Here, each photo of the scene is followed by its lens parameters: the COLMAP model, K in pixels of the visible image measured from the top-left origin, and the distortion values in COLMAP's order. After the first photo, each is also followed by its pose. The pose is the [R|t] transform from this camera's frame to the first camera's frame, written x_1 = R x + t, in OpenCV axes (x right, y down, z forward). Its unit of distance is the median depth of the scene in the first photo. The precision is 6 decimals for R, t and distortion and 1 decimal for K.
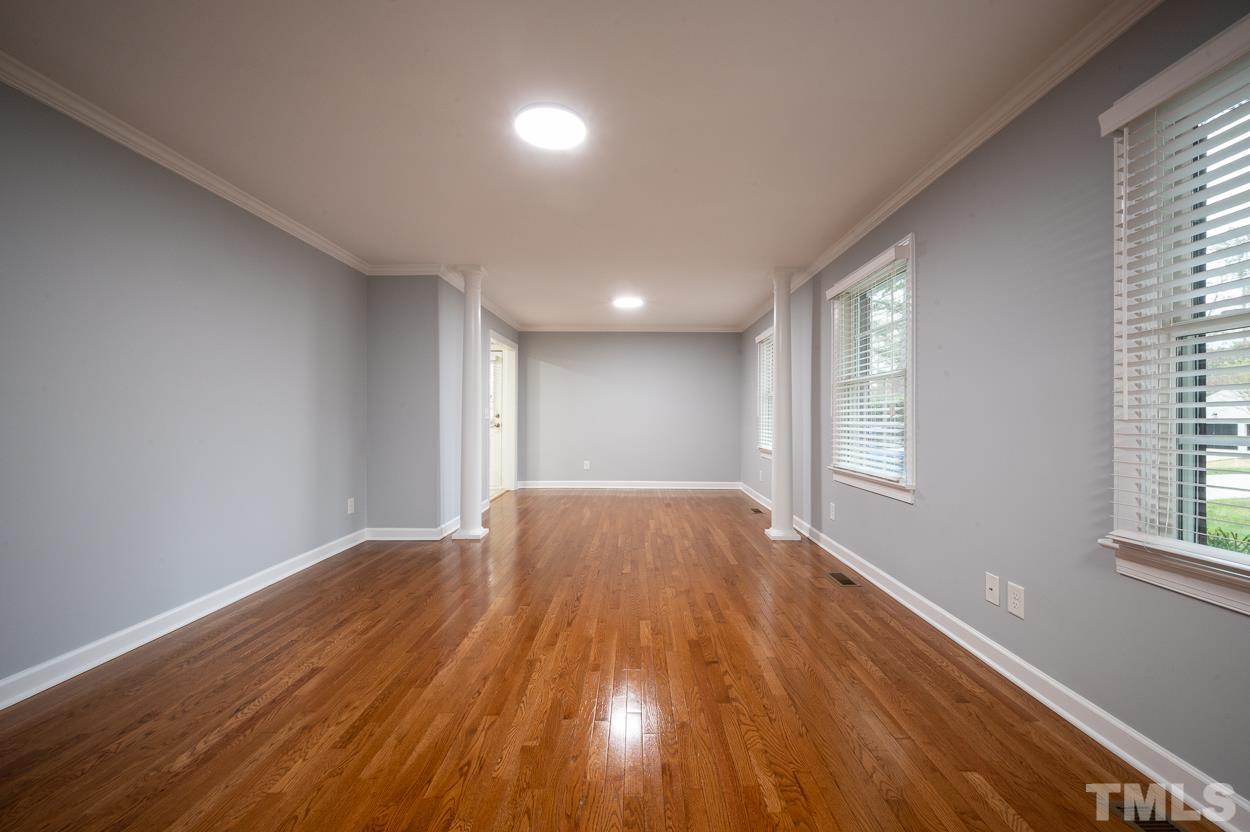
lens RADIAL K [[555.2, 0, 625.4], [0, 555.2, 419.0], [0, 0, 1]] dist [0.000162, -0.000010]
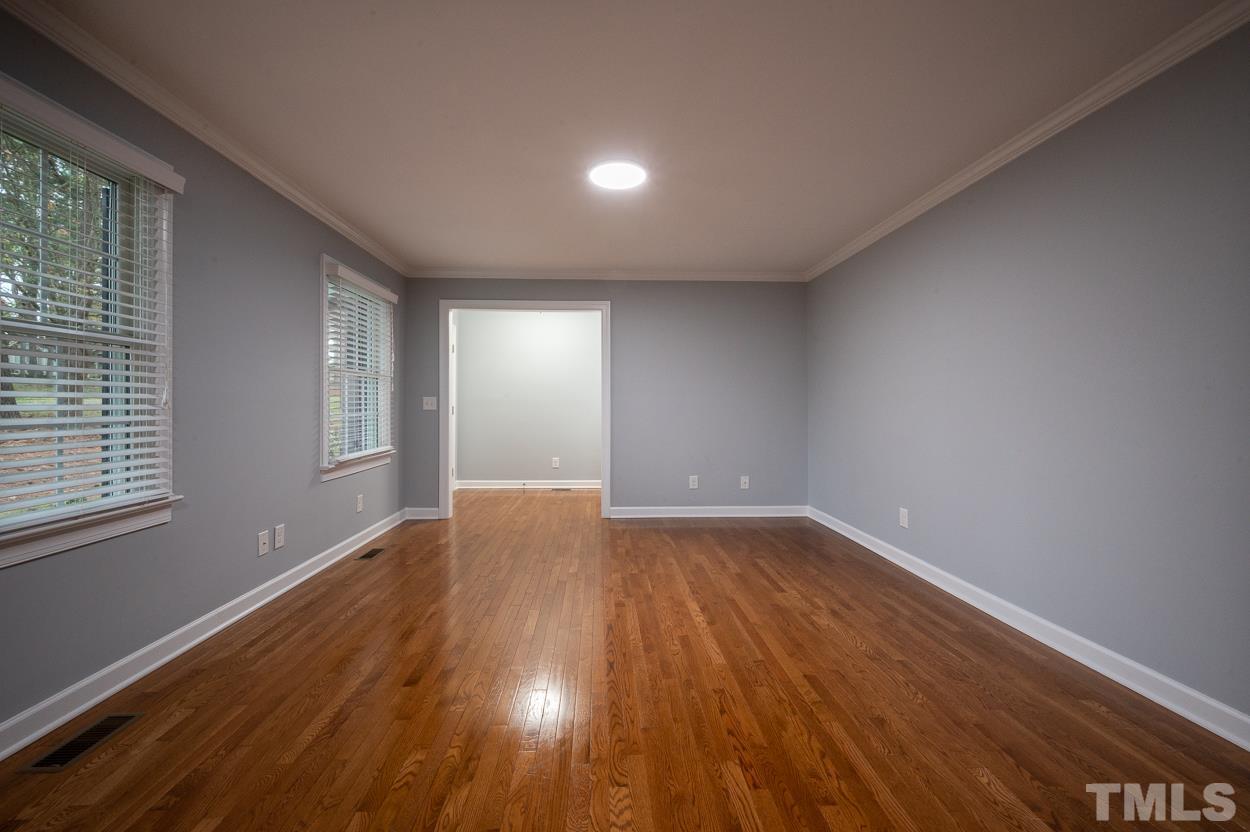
lens RADIAL K [[555.2, 0, 624.6], [0, 555.2, 407.0], [0, 0, 1]] dist [0.000162, -0.000010]
pose [[-0.997485, -0.001638, -0.070857, -0.059299], [-0.002056, 0.999981, 0.005830, -0.011152], [0.070846, 0.005961, -0.997469, 1.982526]]
